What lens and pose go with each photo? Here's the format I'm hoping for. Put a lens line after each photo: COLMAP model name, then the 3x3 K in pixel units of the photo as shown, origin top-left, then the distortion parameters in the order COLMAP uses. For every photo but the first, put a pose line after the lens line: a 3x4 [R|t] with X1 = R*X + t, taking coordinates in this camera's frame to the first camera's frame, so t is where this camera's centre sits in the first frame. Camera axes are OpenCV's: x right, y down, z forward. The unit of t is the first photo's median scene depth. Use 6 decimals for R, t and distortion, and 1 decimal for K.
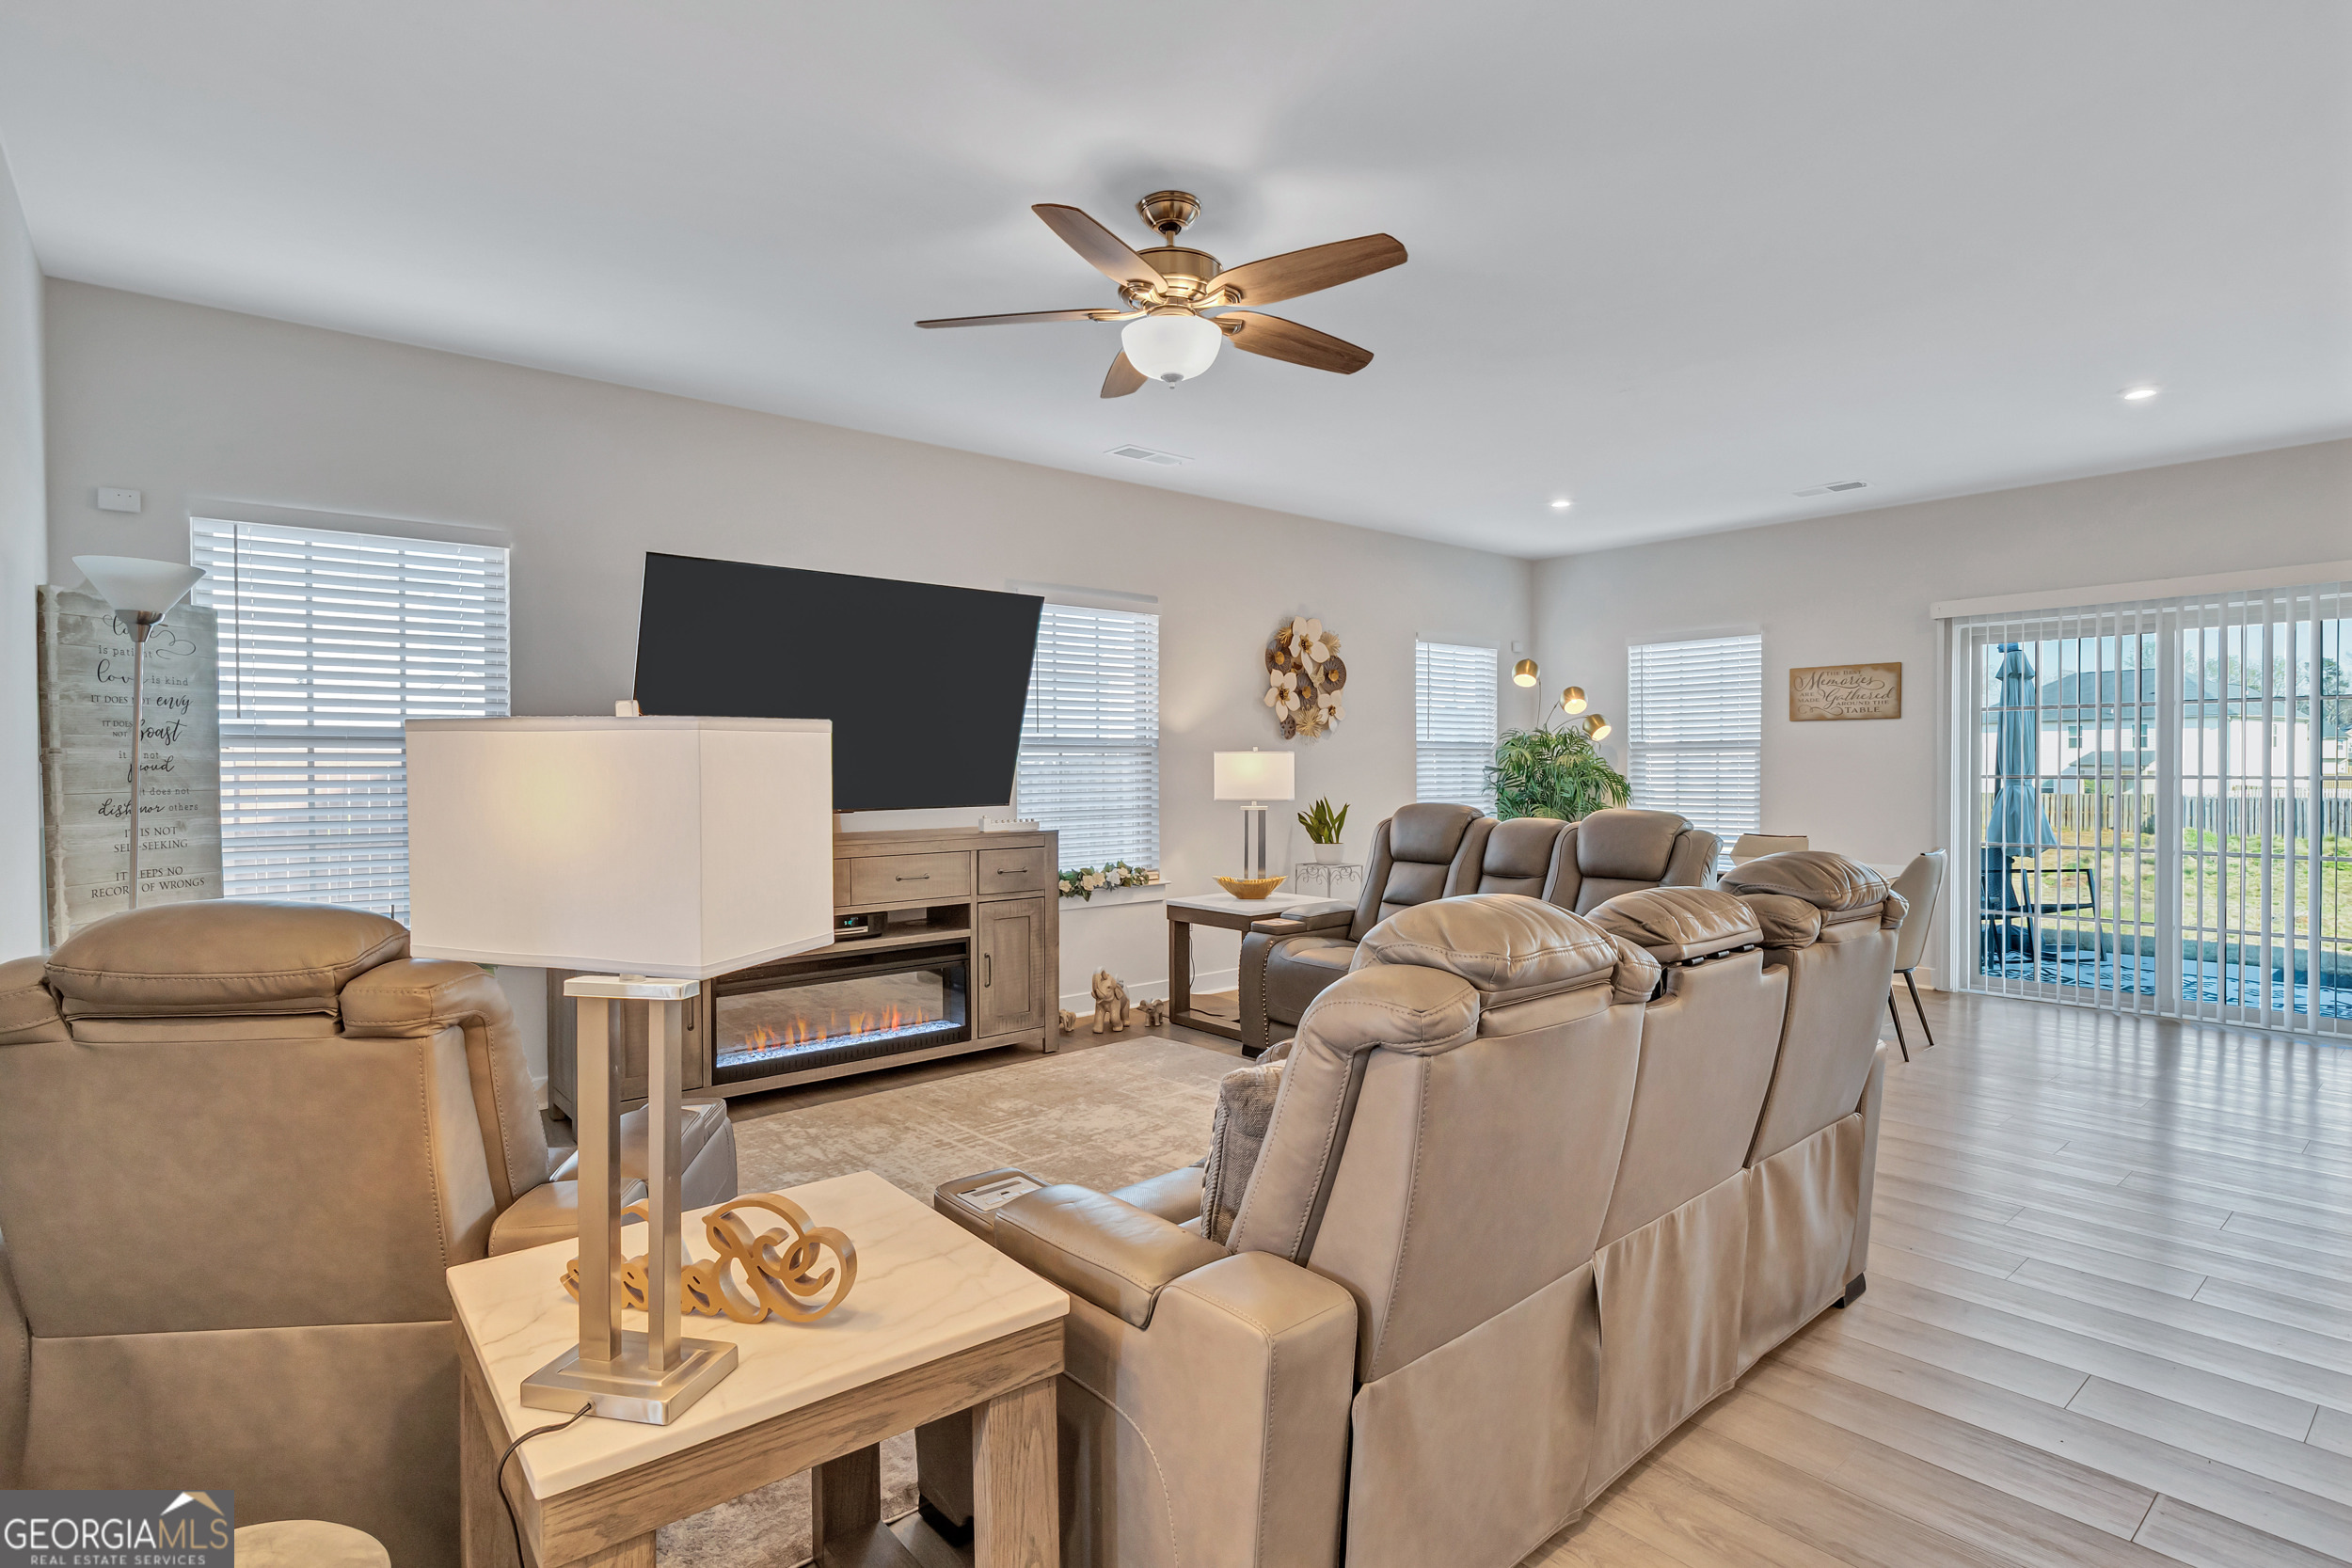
lens RADIAL K [[1179.5, 0, 1183.1], [0, 1179.5, 777.0], [0, 0, 1]] dist [-0.004819, -0.002072]
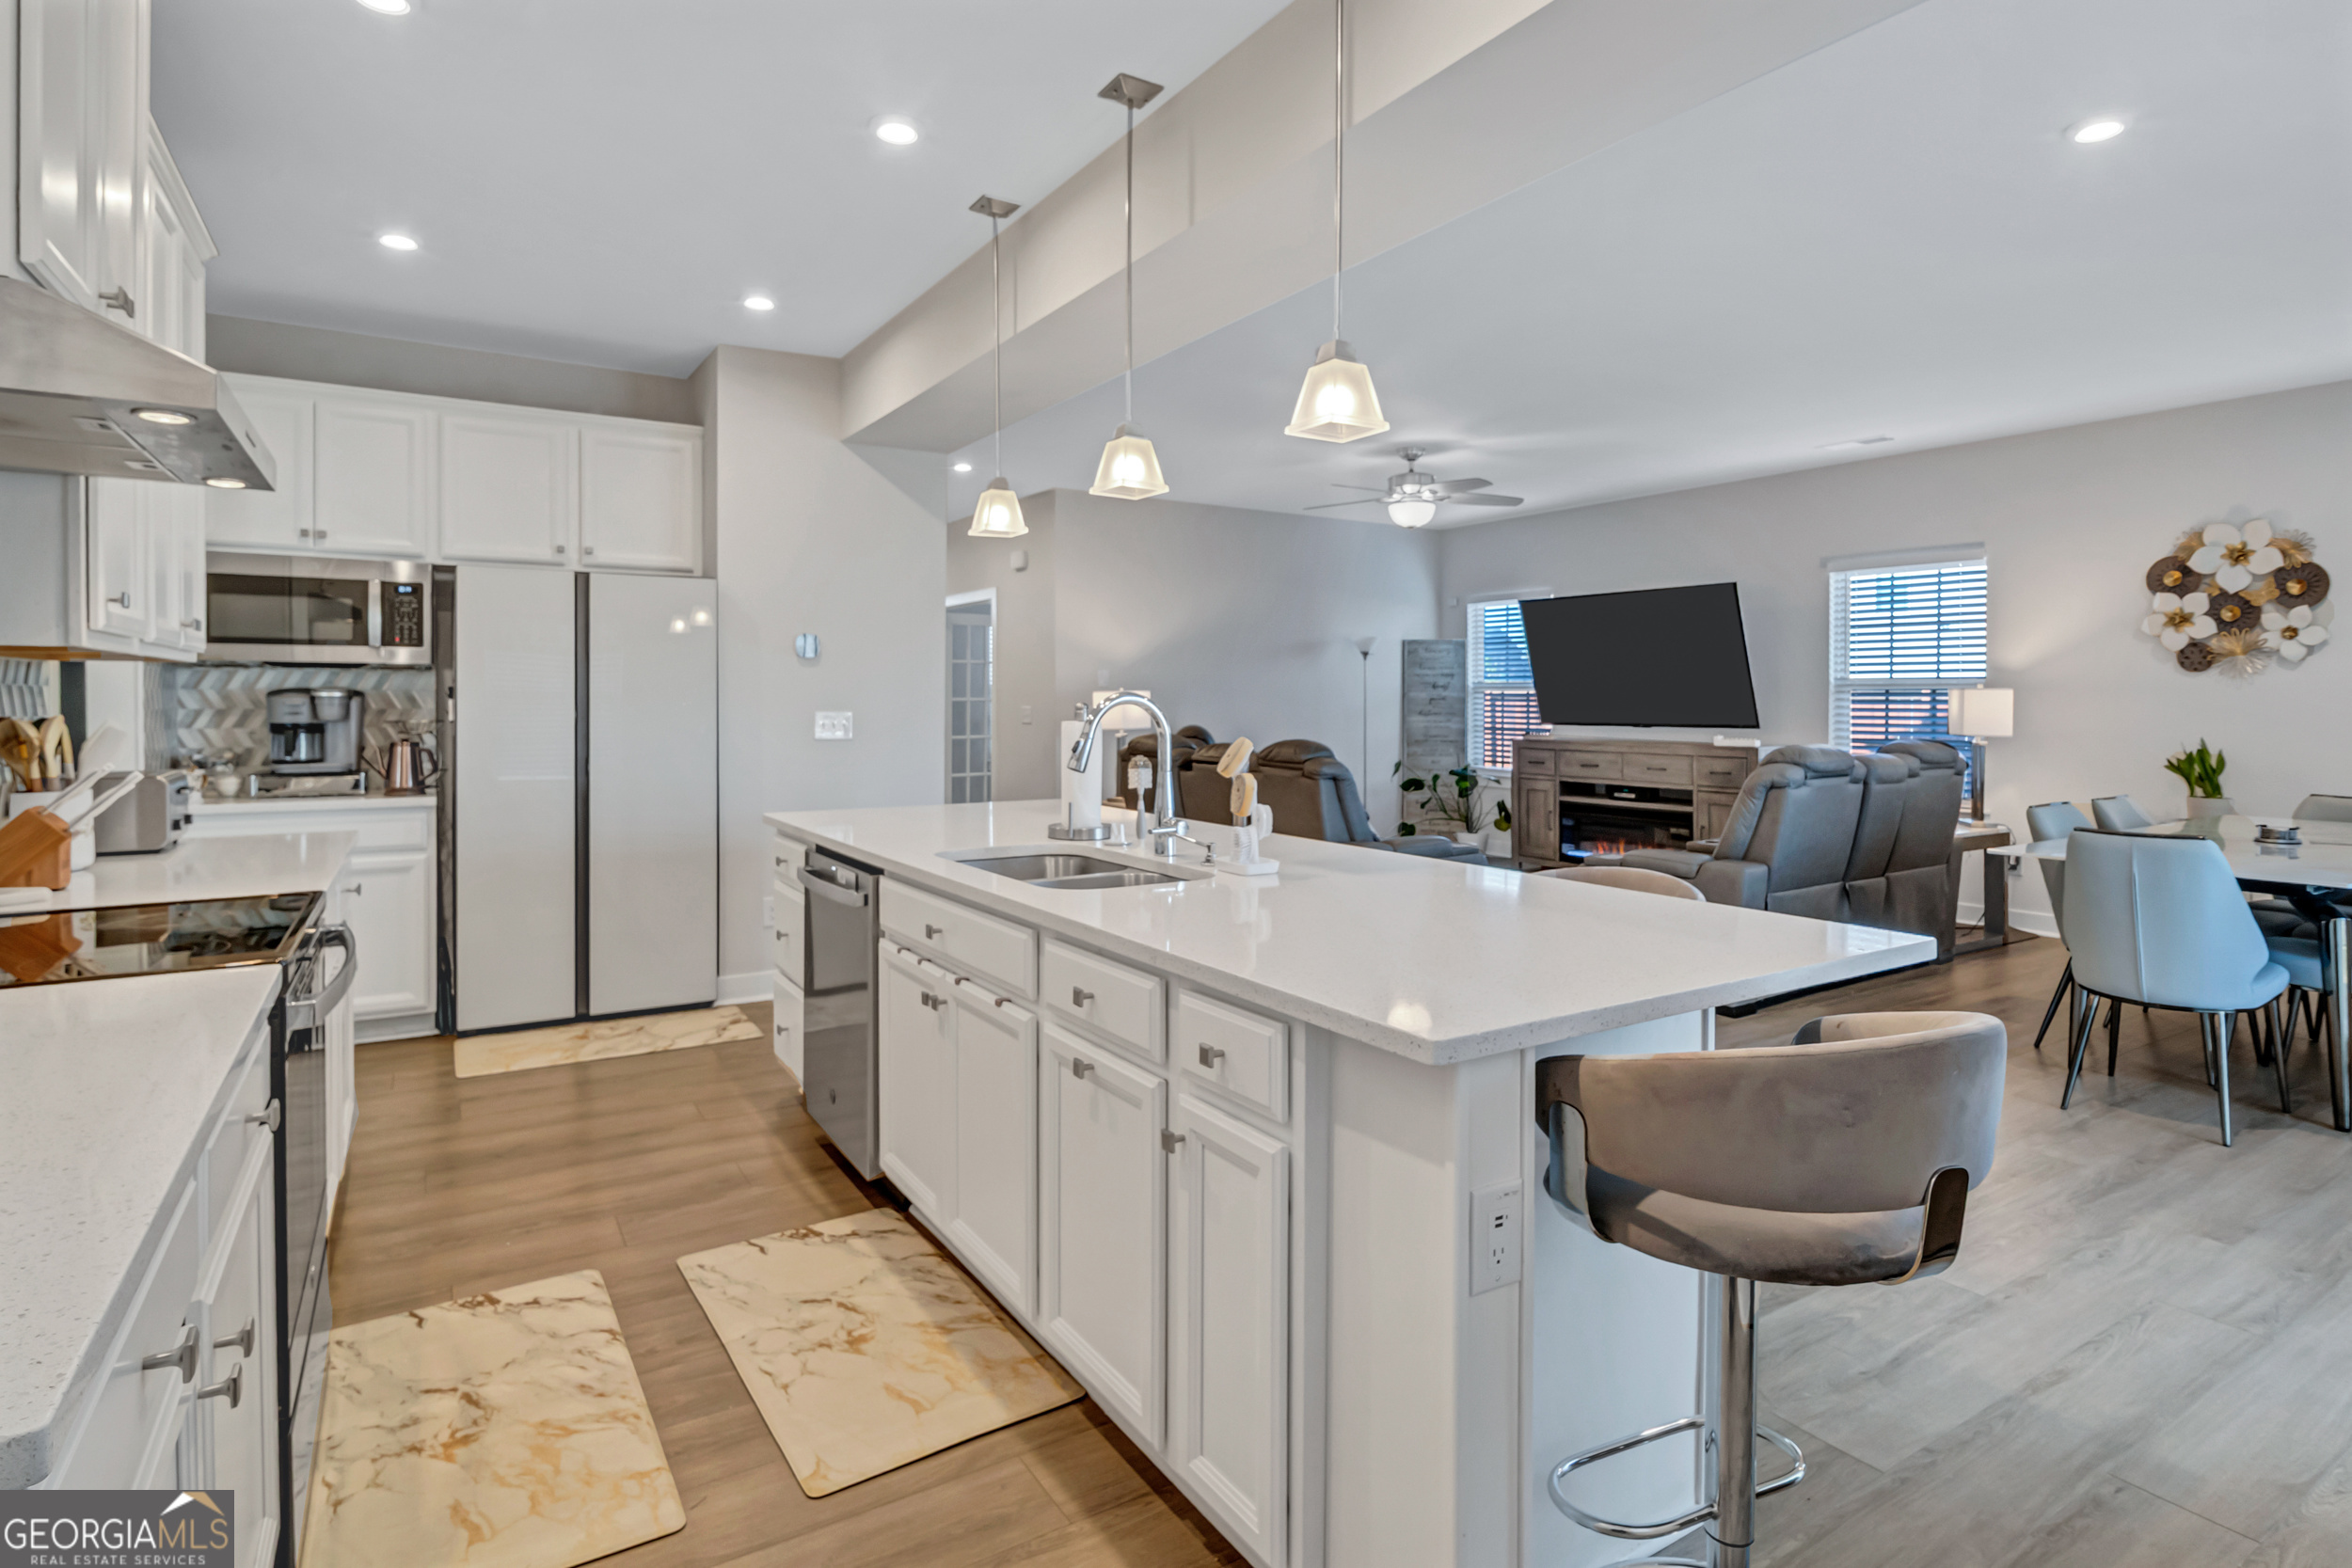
lens RADIAL K [[1204.5, 0, 1179.0], [0, 1204.5, 707.8], [0, 0, 1]] dist [-0.003127, -0.001060]
pose [[-0.146183, 0.010688, -0.989200, 1.414883], [-0.012689, 0.999839, 0.012678, -0.010721], [0.989176, 0.014405, -0.146024, 0.550830]]
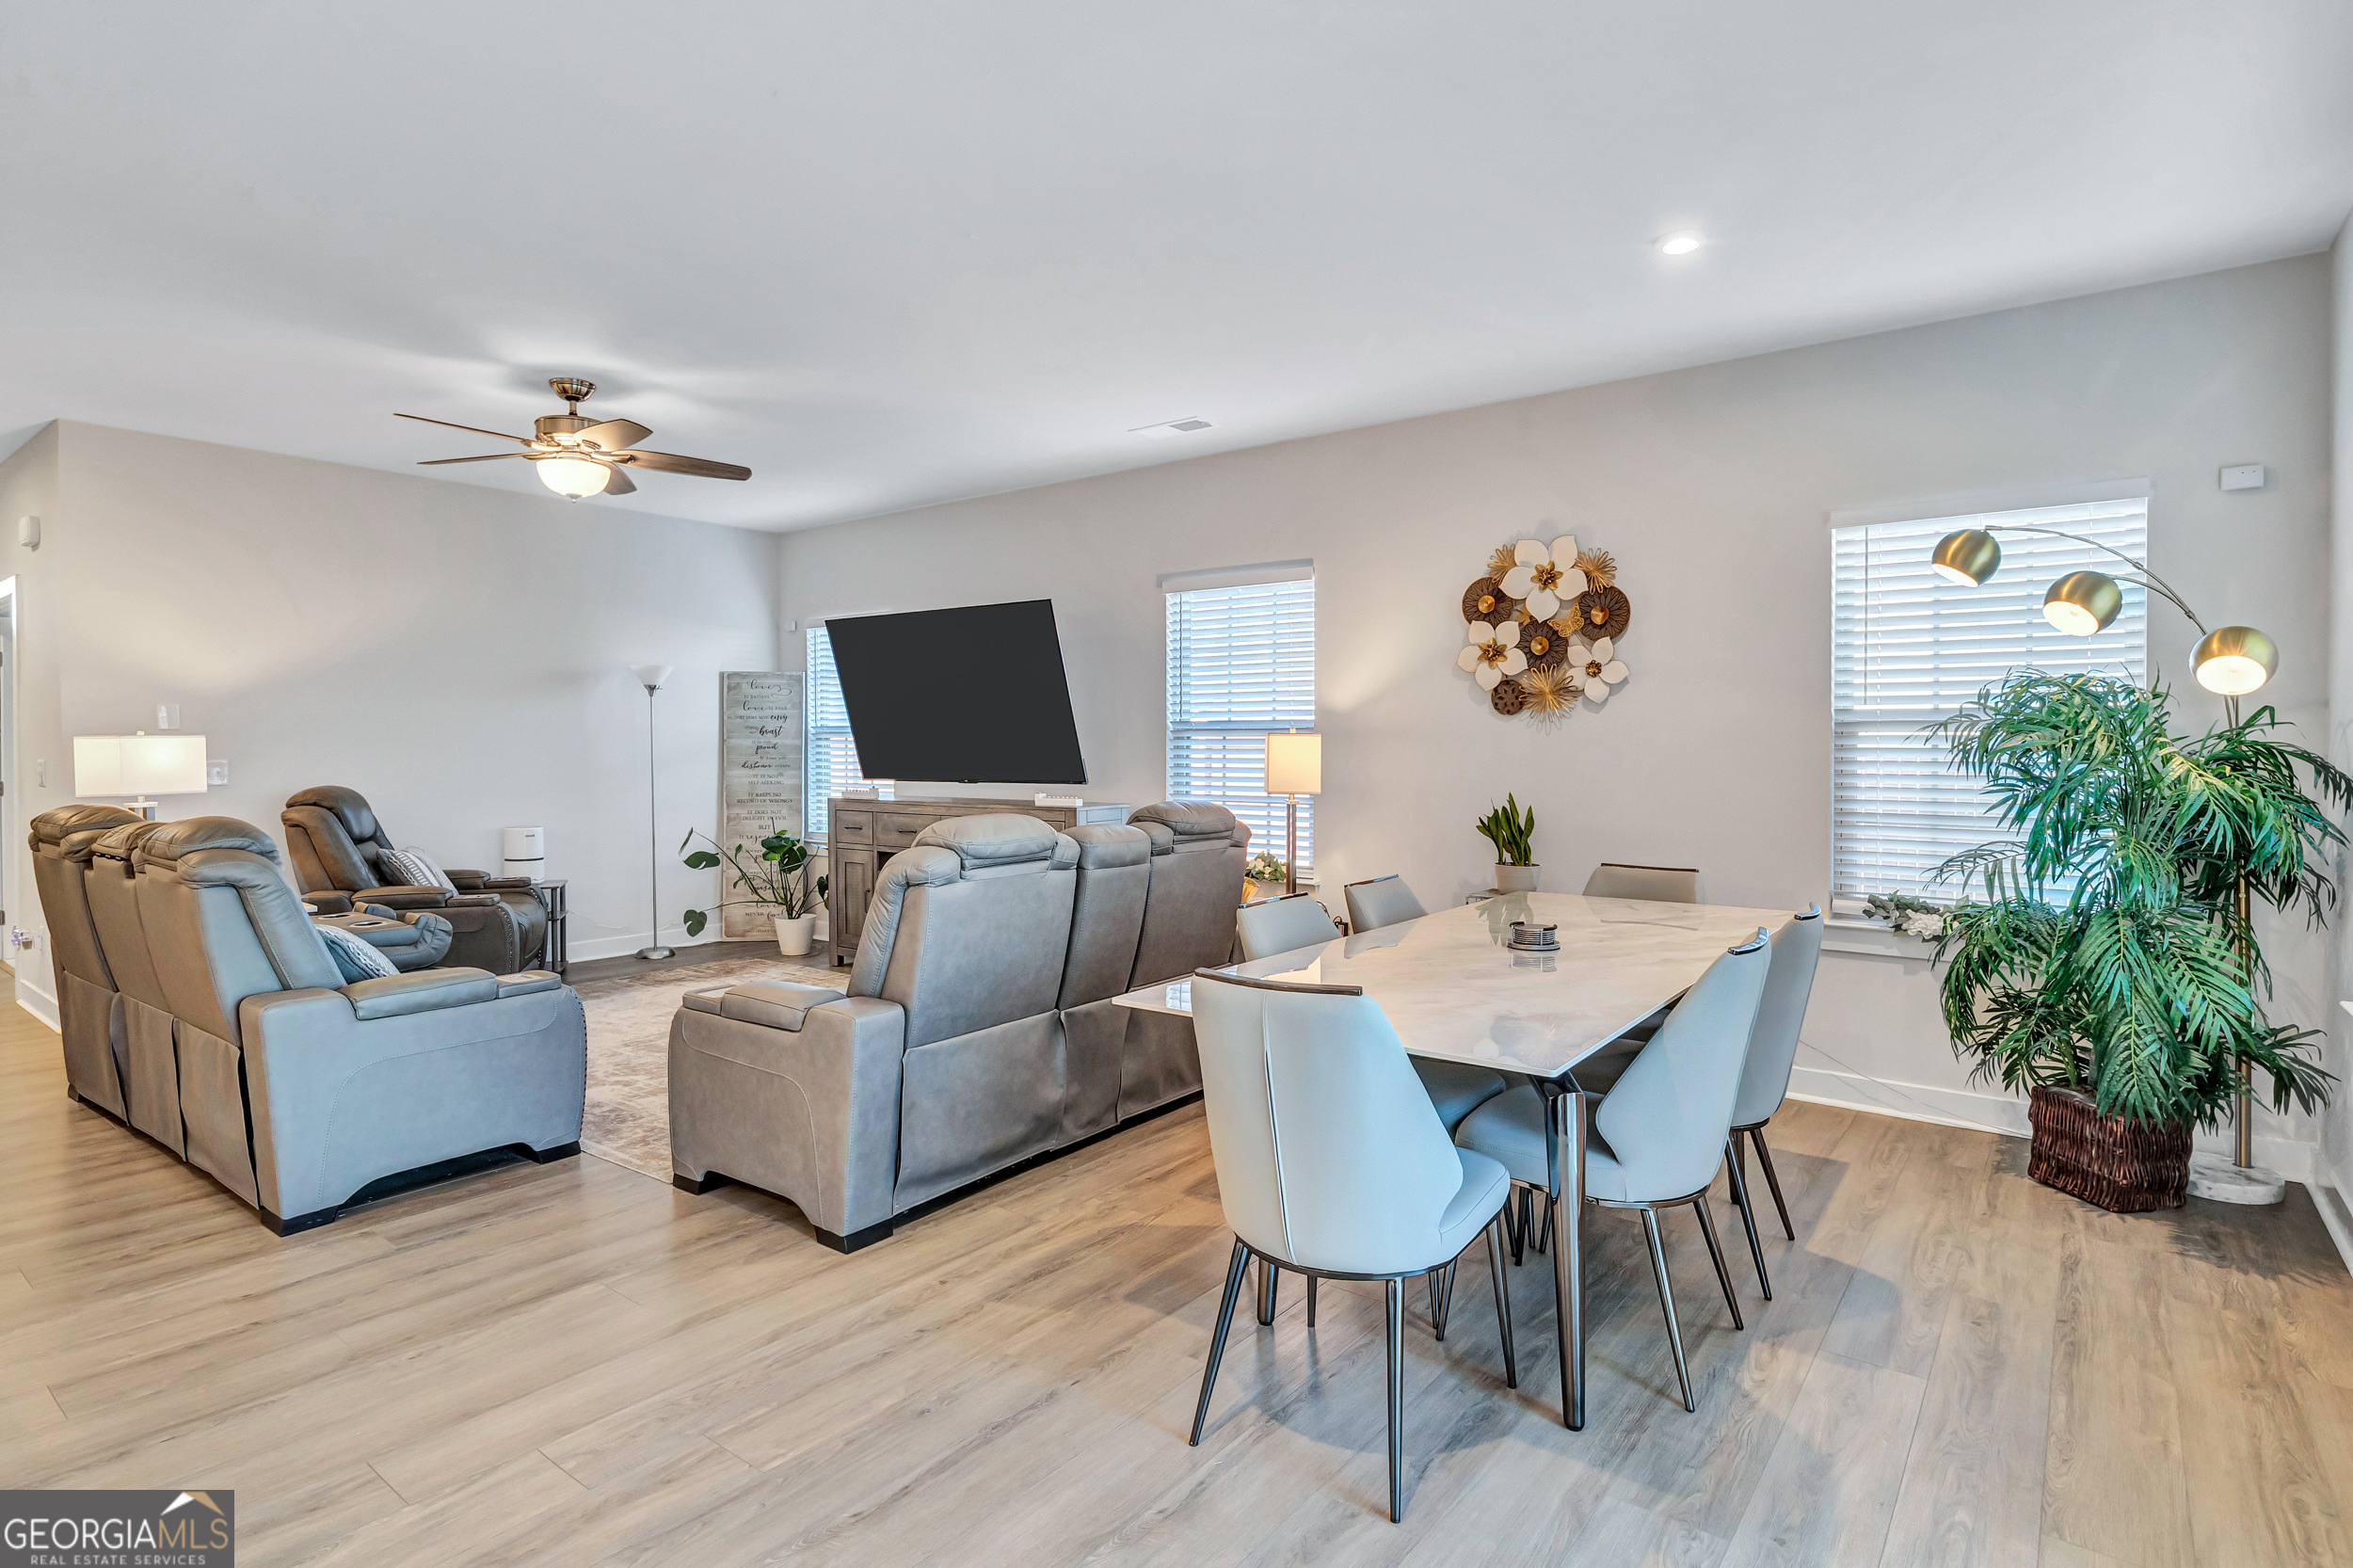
lens RADIAL K [[1192.5, 0, 1182.7], [0, 1192.5, 759.6], [0, 0, 1]] dist [-0.000232, 0.000149]
pose [[0.207304, 0.013714, -0.978181, 1.024004], [-0.012670, 0.999856, 0.011332, -0.014049], [0.978195, 0.010044, 0.207447, 0.889220]]
